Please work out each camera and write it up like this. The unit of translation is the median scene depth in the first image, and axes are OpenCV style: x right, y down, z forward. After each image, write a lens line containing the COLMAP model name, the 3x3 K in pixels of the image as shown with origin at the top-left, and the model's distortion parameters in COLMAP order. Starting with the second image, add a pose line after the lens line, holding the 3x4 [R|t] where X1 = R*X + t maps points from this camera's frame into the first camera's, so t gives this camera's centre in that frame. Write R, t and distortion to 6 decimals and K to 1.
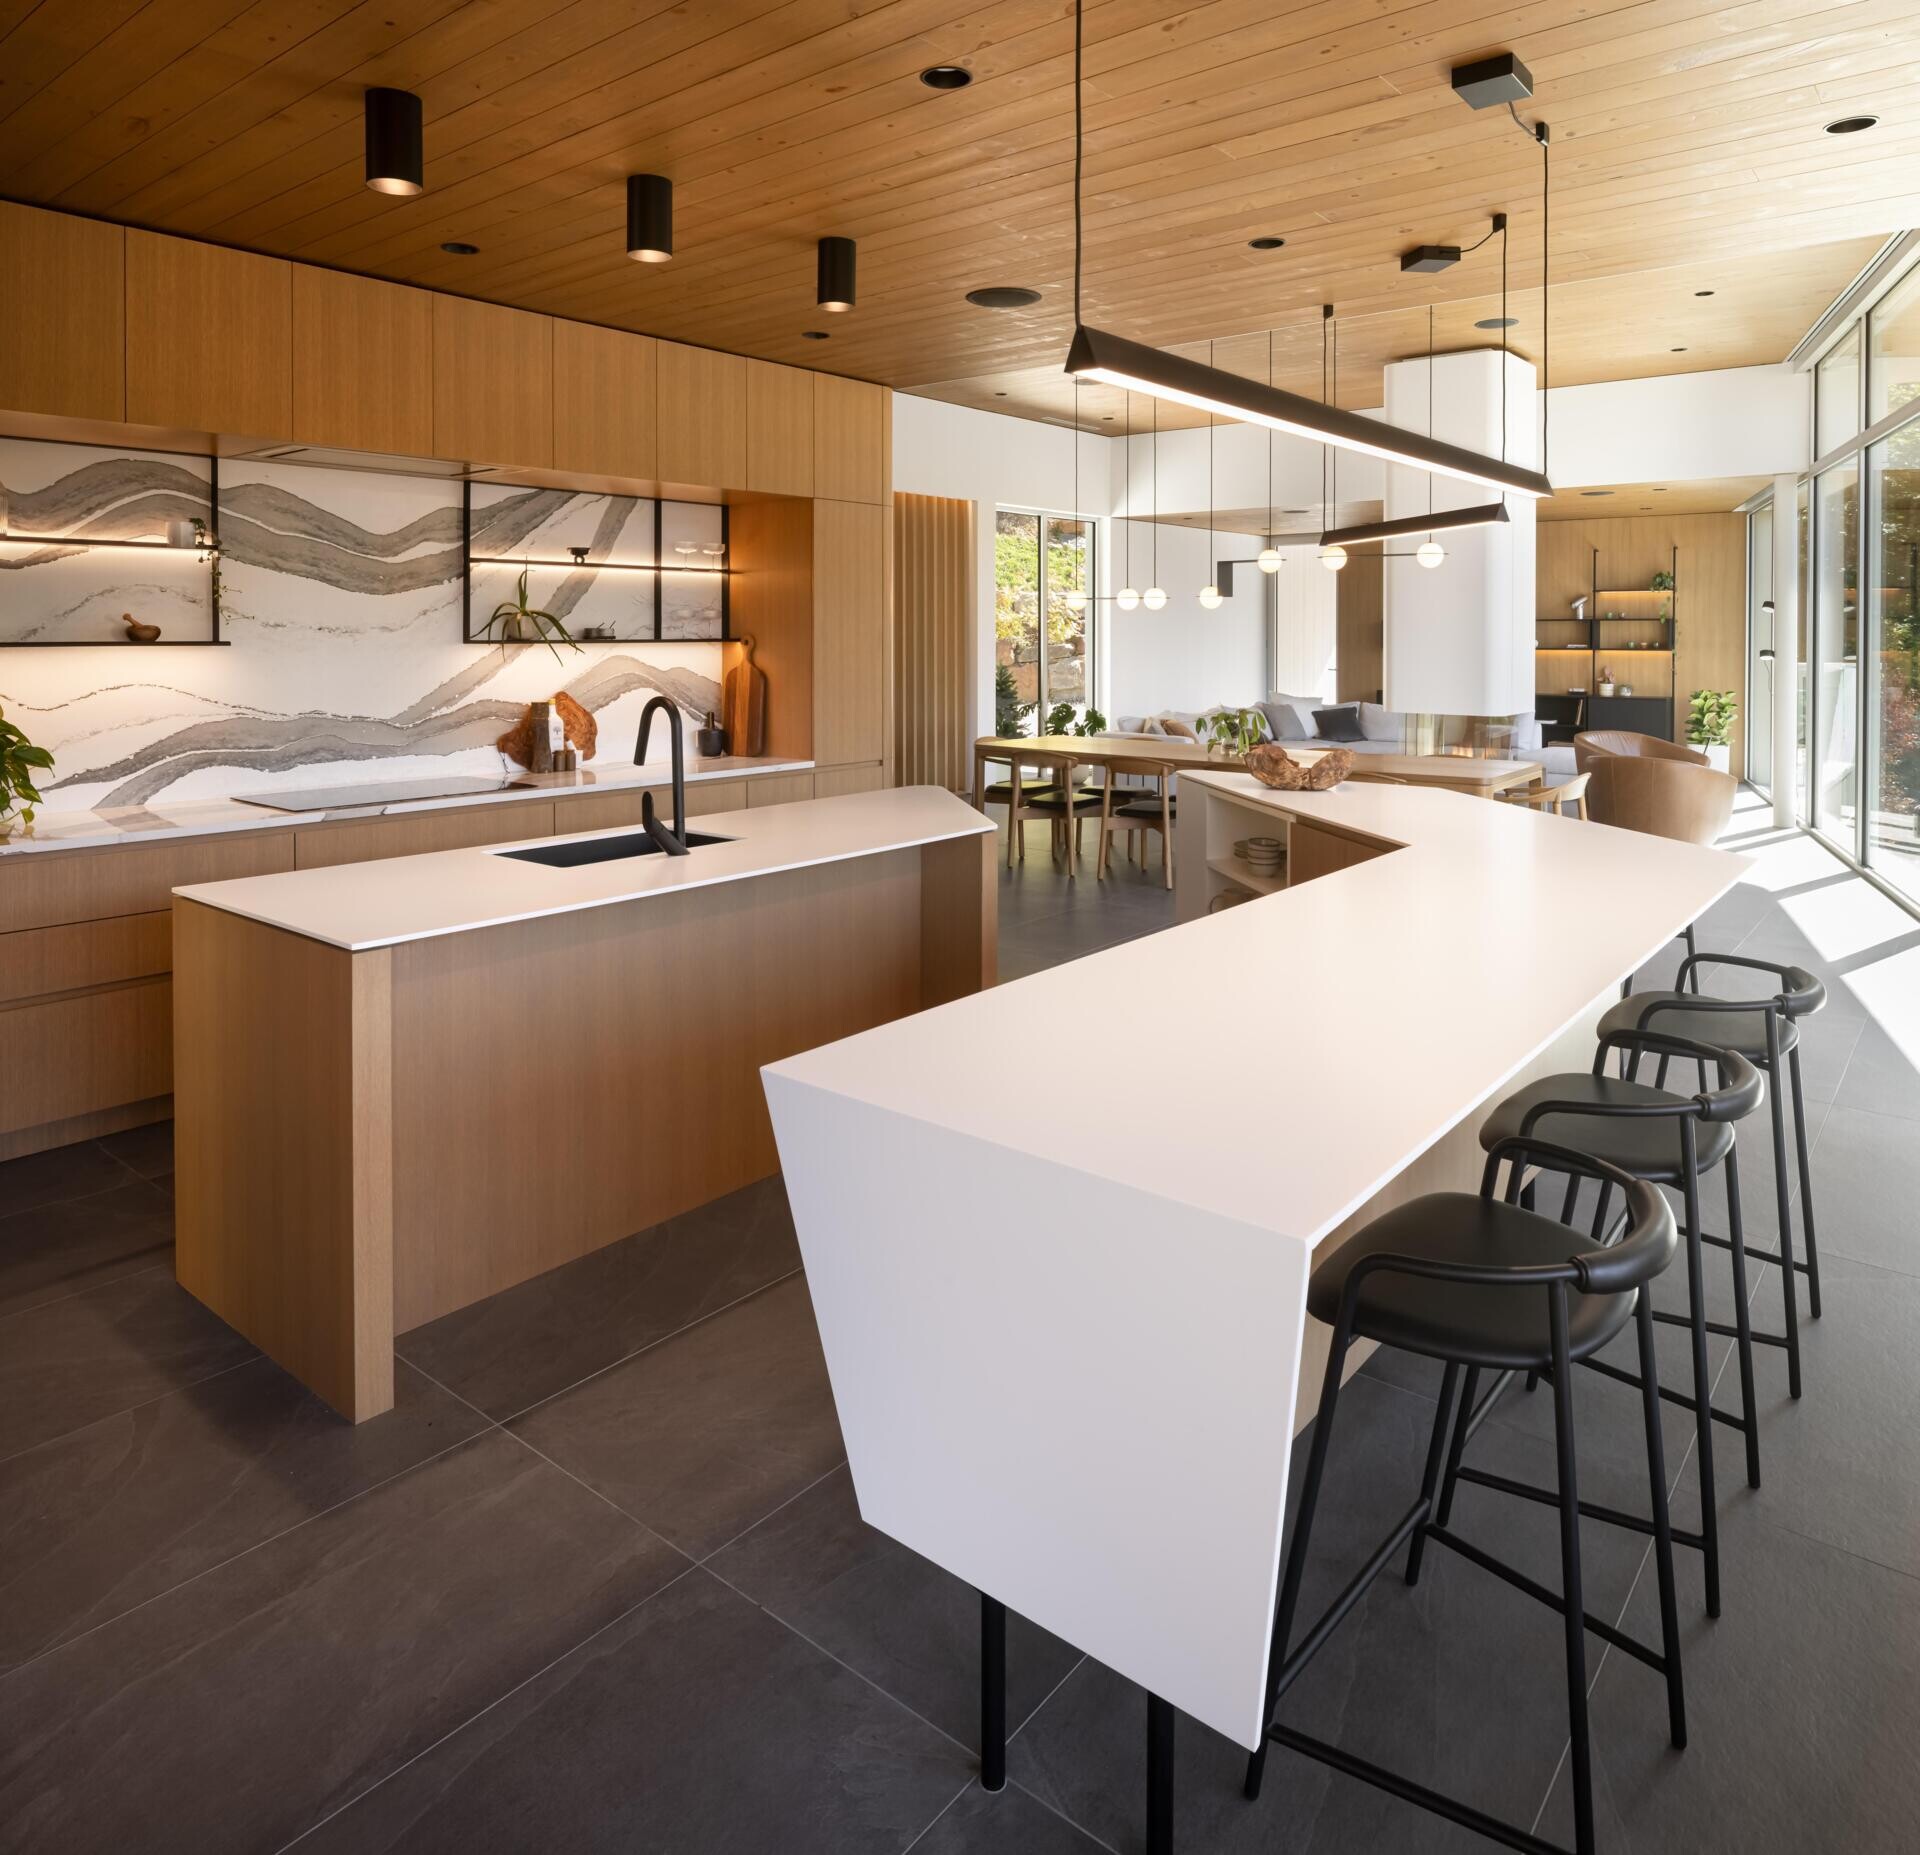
lens RADIAL K [[1279.1, 0, 989.6], [0, 1279.1, 895.7], [0, 0, 1]] dist [0.005600, -0.004453]
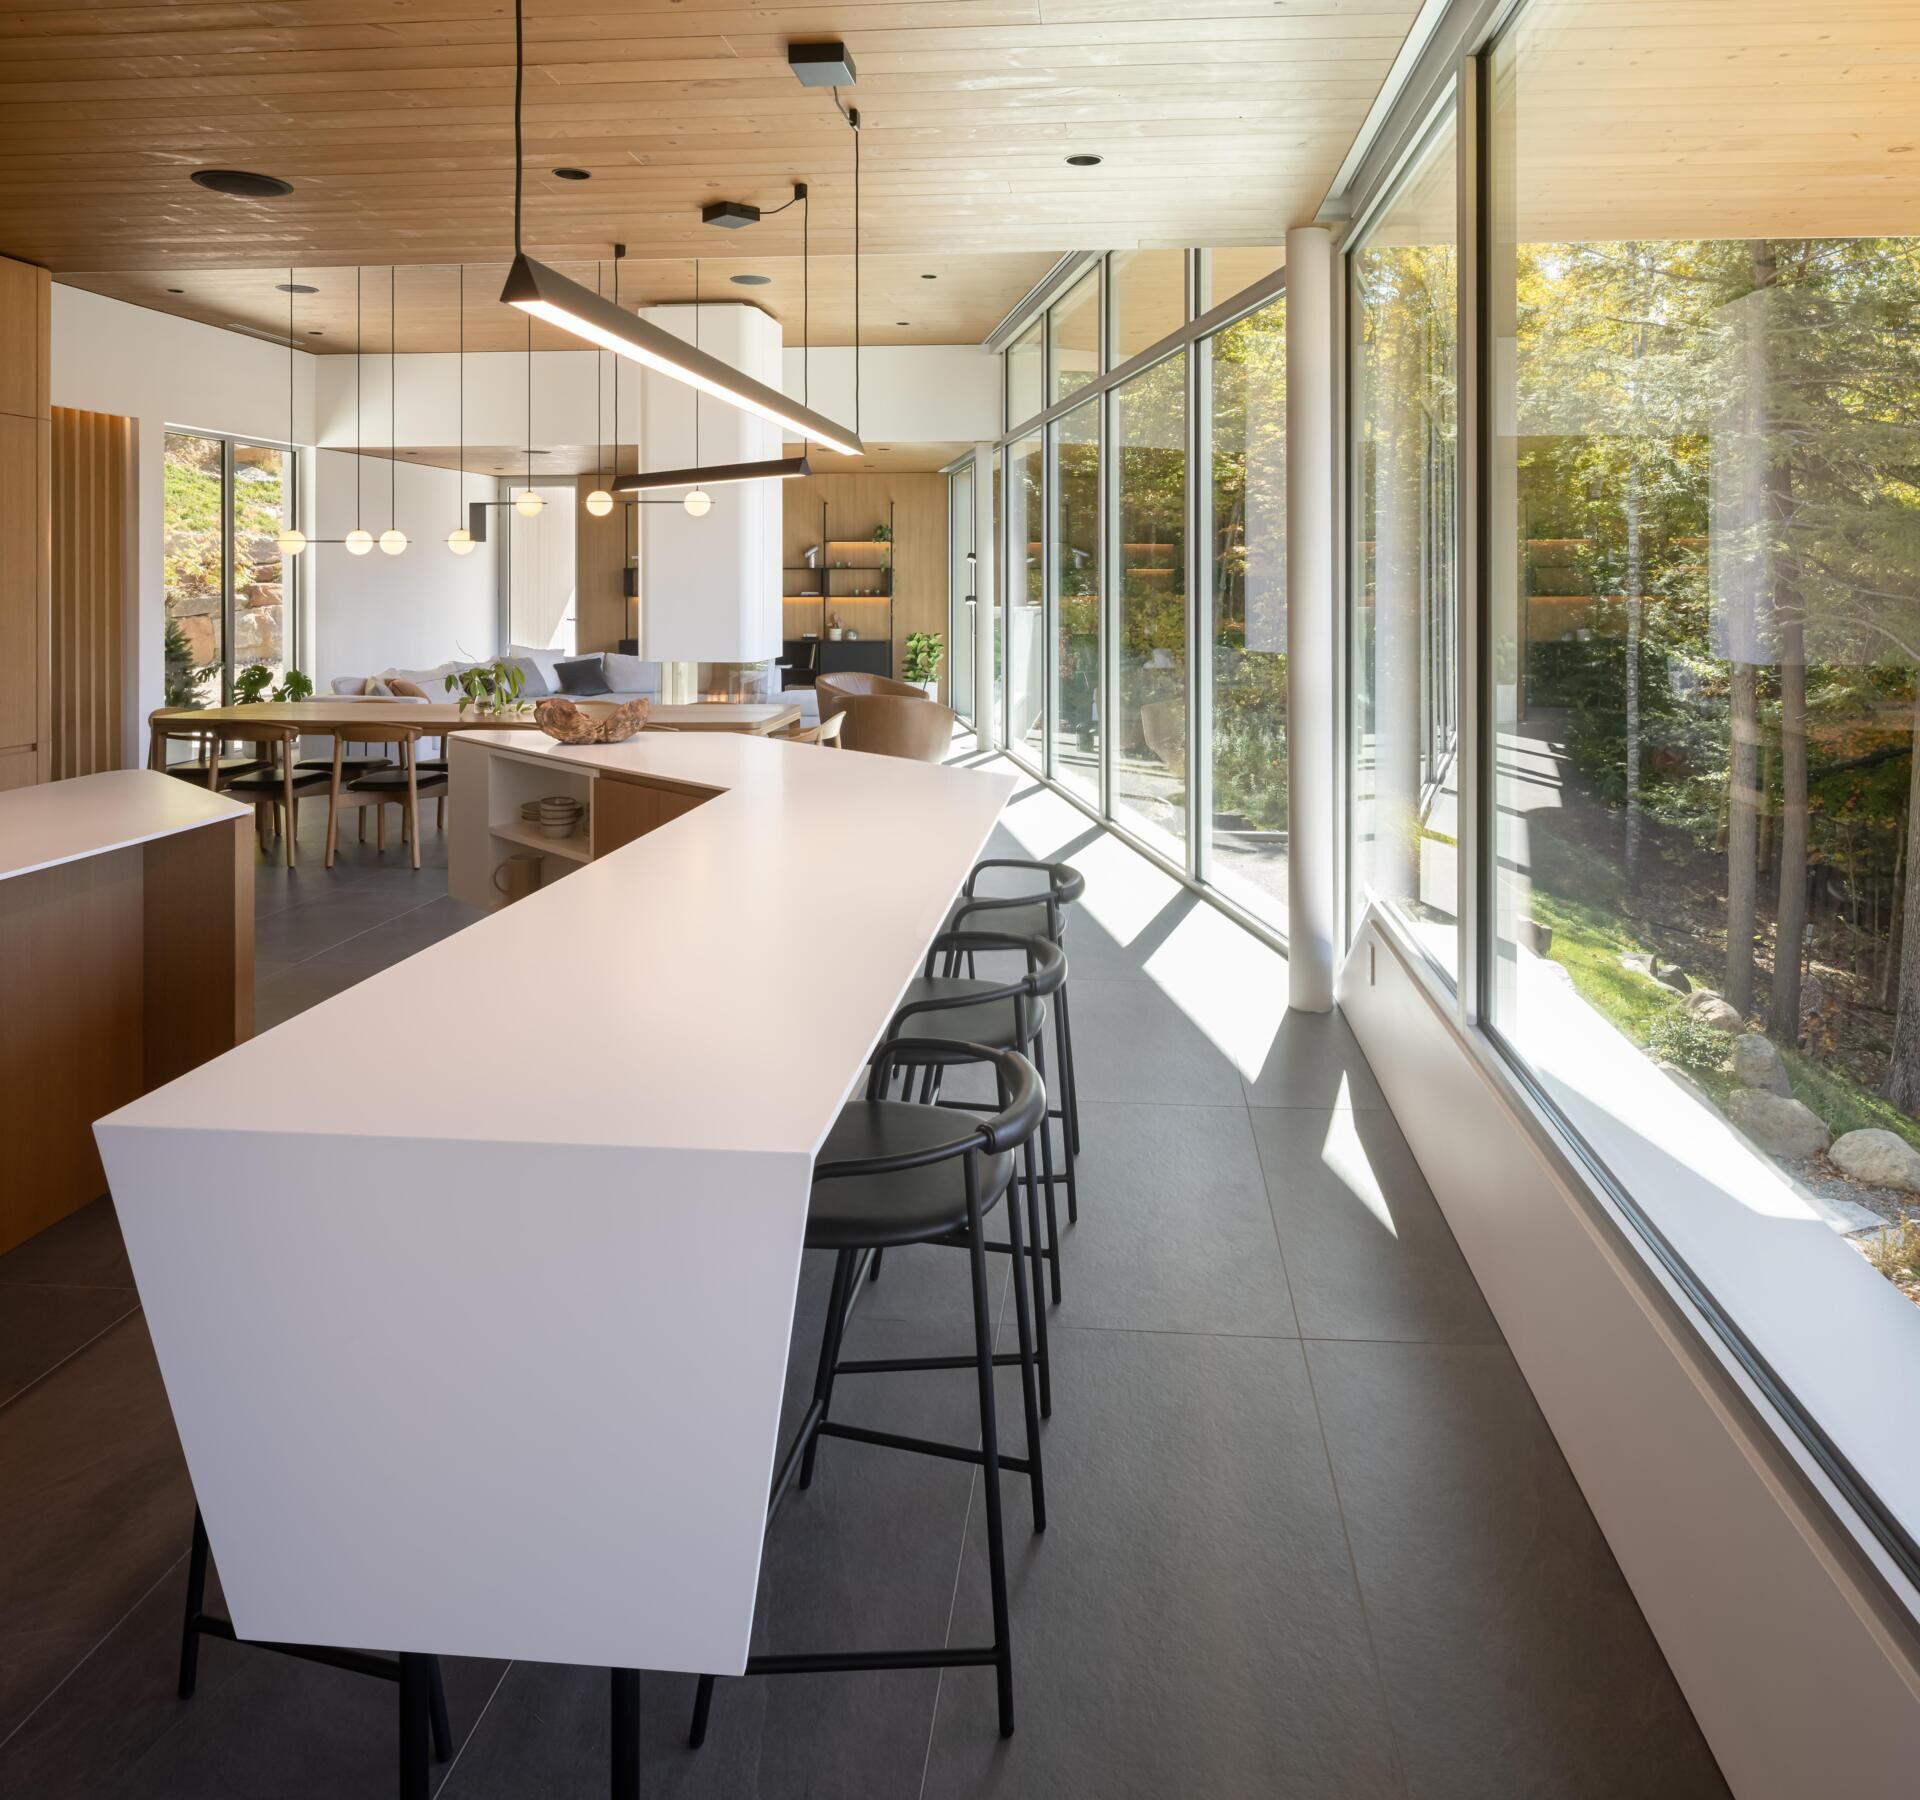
lens RADIAL K [[1342.1, 0, 963.0], [0, 1342.1, 905.6], [0, 0, 1]] dist [-0.004504, 0.002420]
pose [[0.834670, -0.130148, 0.535152, -0.144697], [0.111601, 0.991487, 0.067065, 0.002768], [-0.539325, 0.003746, 0.842089, -0.007443]]
